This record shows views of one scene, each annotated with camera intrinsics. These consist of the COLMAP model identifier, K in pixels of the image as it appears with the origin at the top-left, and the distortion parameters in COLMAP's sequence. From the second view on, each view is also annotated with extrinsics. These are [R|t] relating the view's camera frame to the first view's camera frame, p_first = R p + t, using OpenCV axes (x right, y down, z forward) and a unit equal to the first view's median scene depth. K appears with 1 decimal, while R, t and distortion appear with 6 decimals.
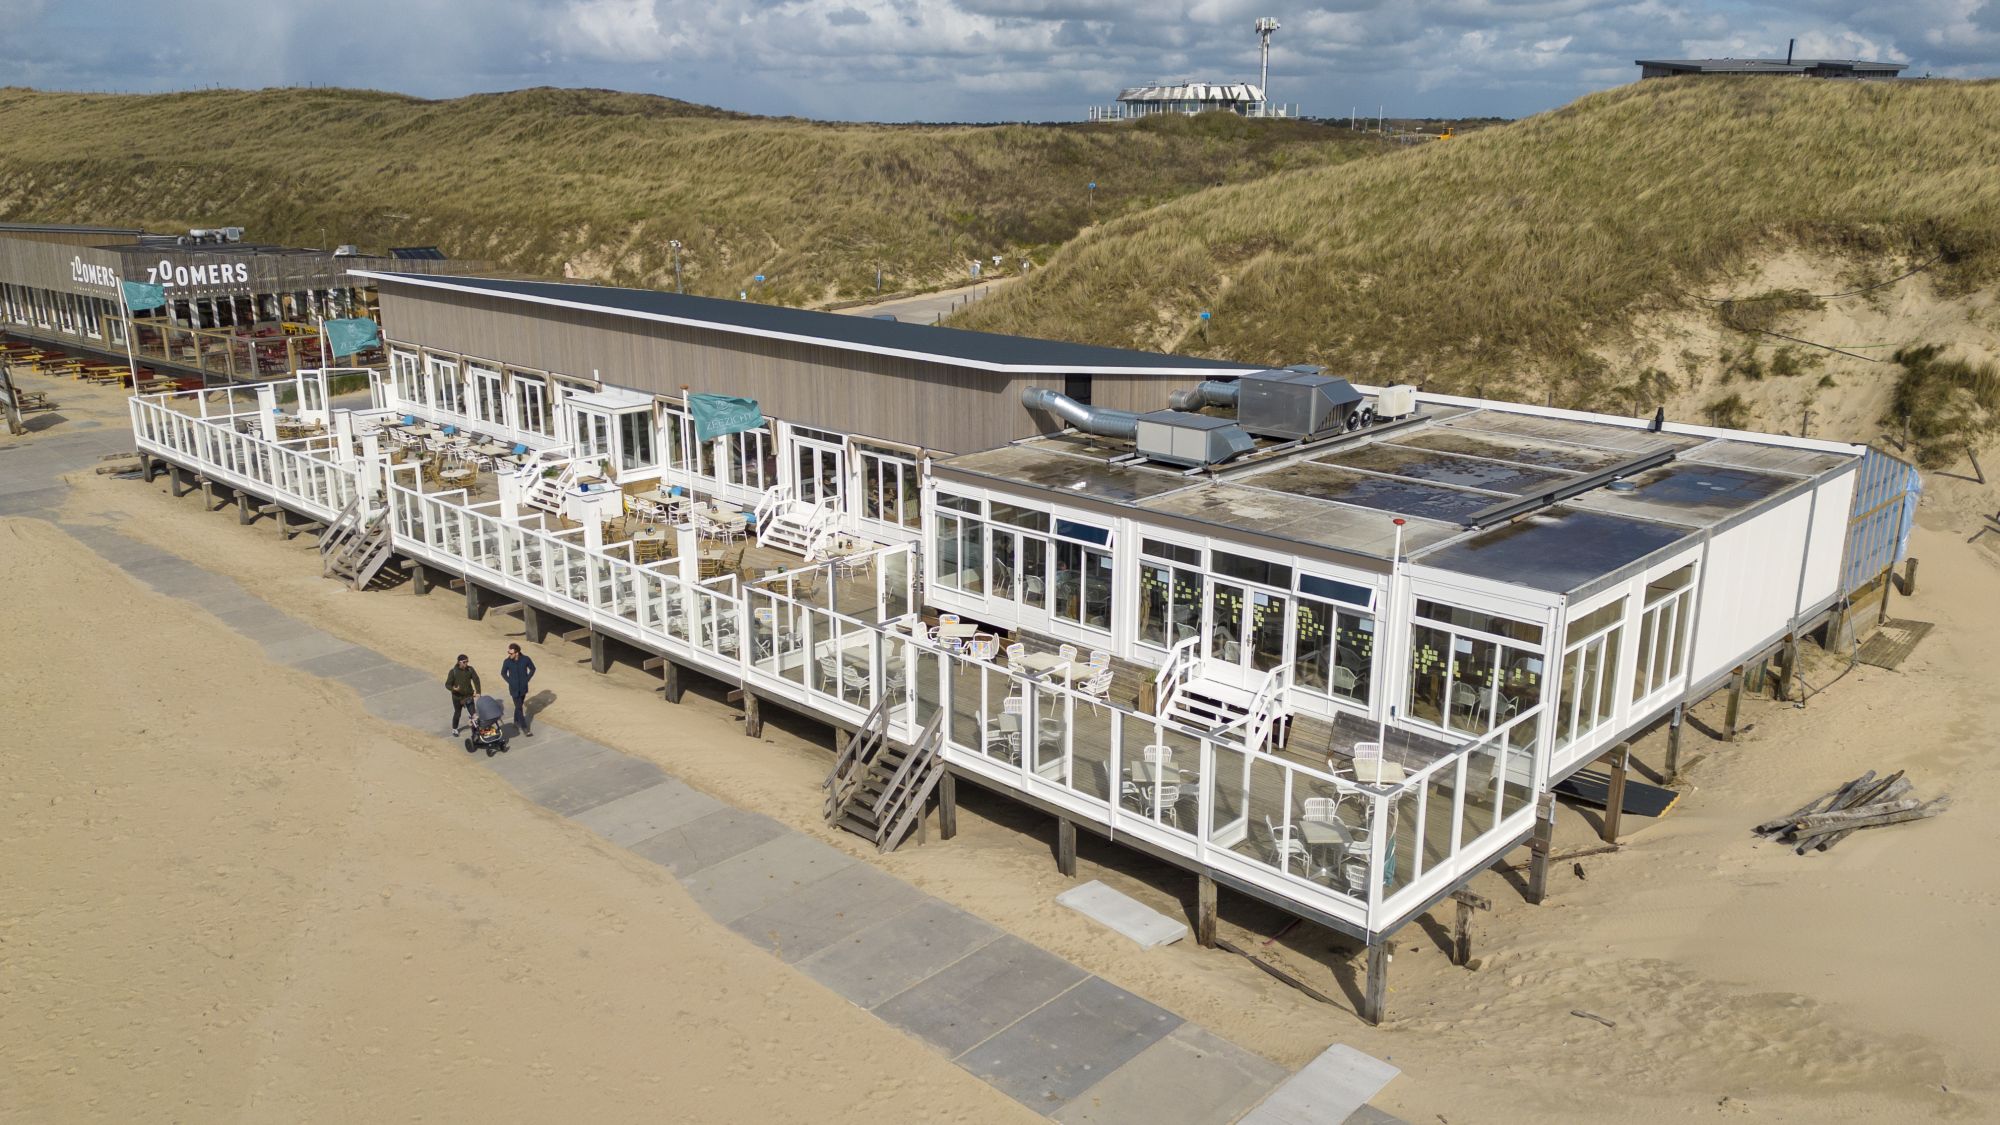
lens RADIAL K [[1519.8, 0, 1000.0], [0, 1519.8, 562.5], [0, 0, 1]] dist [0.103147, -0.110126]
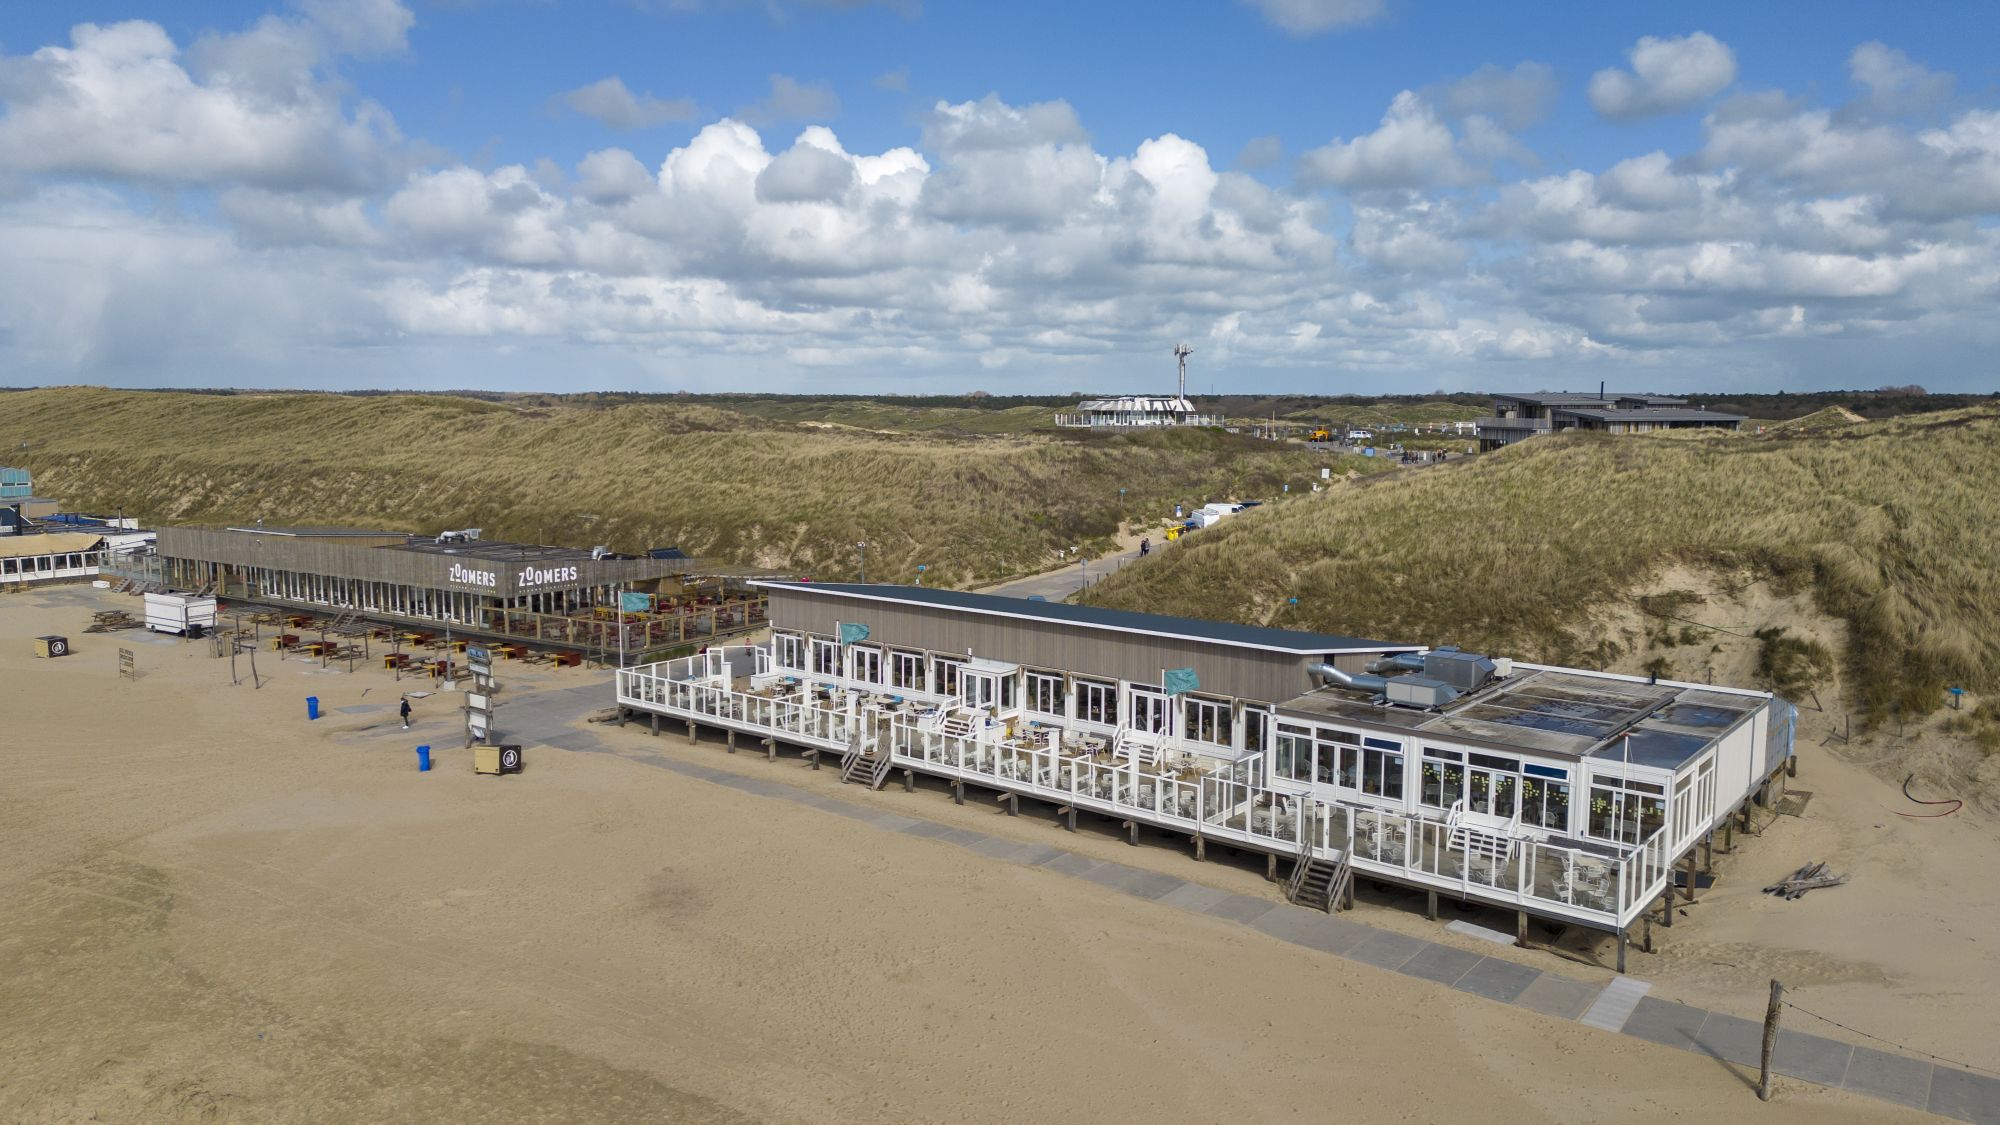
lens RADIAL K [[1353.3, 0, 1000.0], [0, 1353.3, 562.5], [0, 0, 1]] dist [0.058797, -0.074647]
pose [[0.997738, -0.006682, 0.066885, -0.291247], [0.017413, 0.986773, -0.161168, 0.011341], [-0.064924, 0.161968, 0.984658, -0.353698]]
